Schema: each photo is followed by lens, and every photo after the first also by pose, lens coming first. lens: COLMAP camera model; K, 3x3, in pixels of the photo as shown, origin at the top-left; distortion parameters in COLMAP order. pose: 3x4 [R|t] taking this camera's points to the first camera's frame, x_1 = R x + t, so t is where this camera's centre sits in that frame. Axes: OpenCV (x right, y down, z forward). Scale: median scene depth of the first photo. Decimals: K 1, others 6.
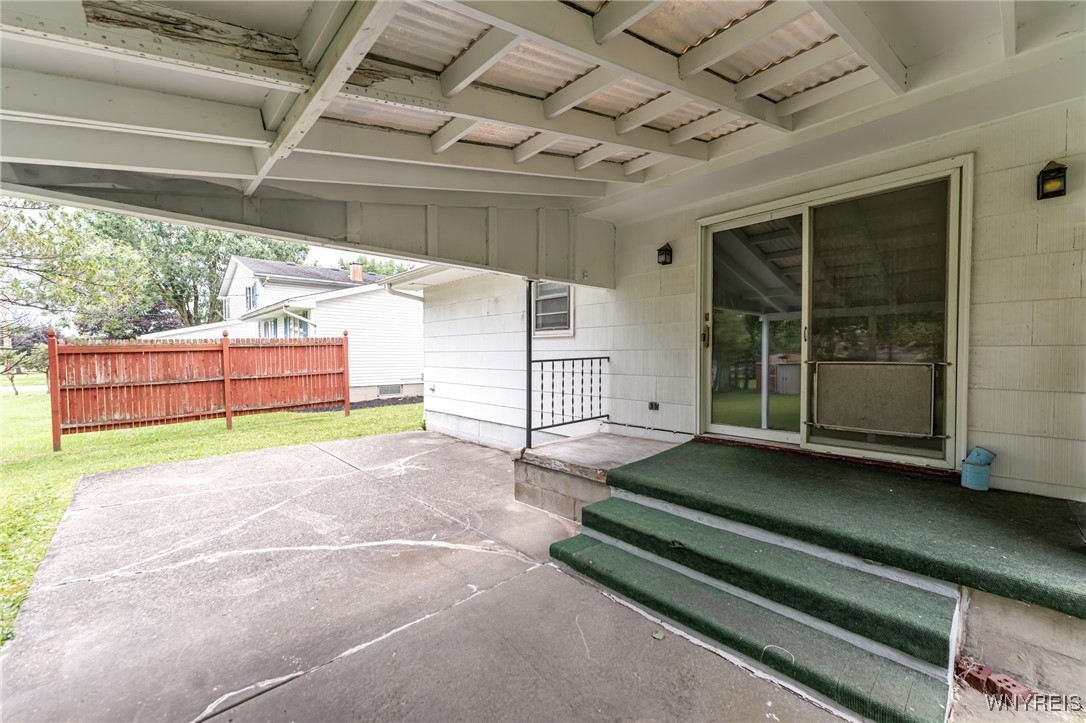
lens RADIAL K [[436.6, 0, 544.0], [0, 436.6, 365.5], [0, 0, 1]] dist [0.001512, 0.000077]
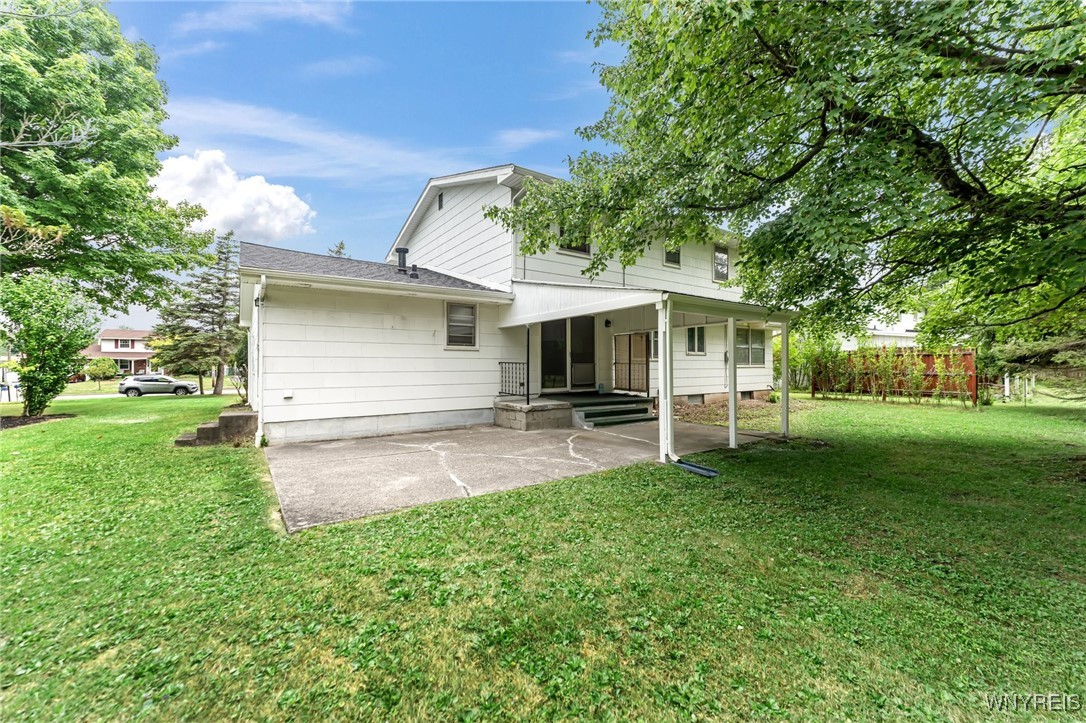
lens RADIAL K [[436.6, 0, 544.0], [0, 436.6, 365.5], [0, 0, 1]] dist [0.001512, 0.000077]
pose [[0.146810, 0.008716, 0.989126, -2.366081], [0.028966, 0.999494, -0.013107, 0.034959], [-0.988740, 0.030575, 0.146484, 0.678856]]
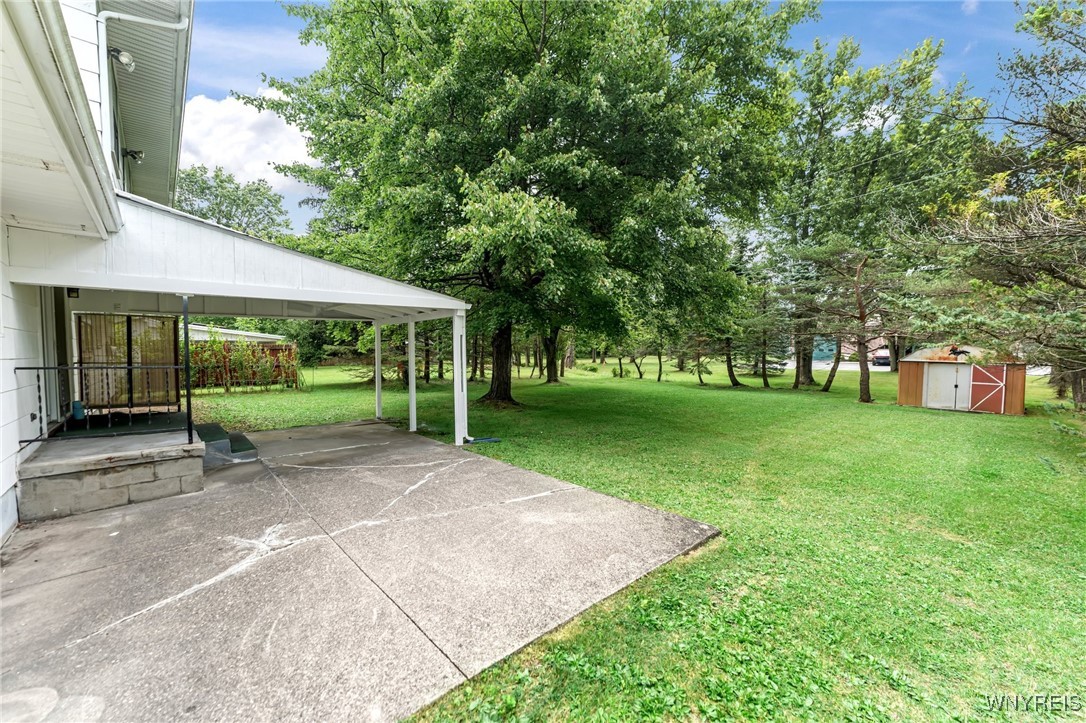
lens RADIAL K [[436.6, 0, 544.0], [0, 436.6, 365.5], [0, 0, 1]] dist [0.001512, 0.000077]
pose [[-0.999544, 0.014627, 0.026419, -1.118758], [0.016278, 0.997854, 0.063416, -0.081566], [-0.025435, 0.063817, -0.997637, 2.380861]]
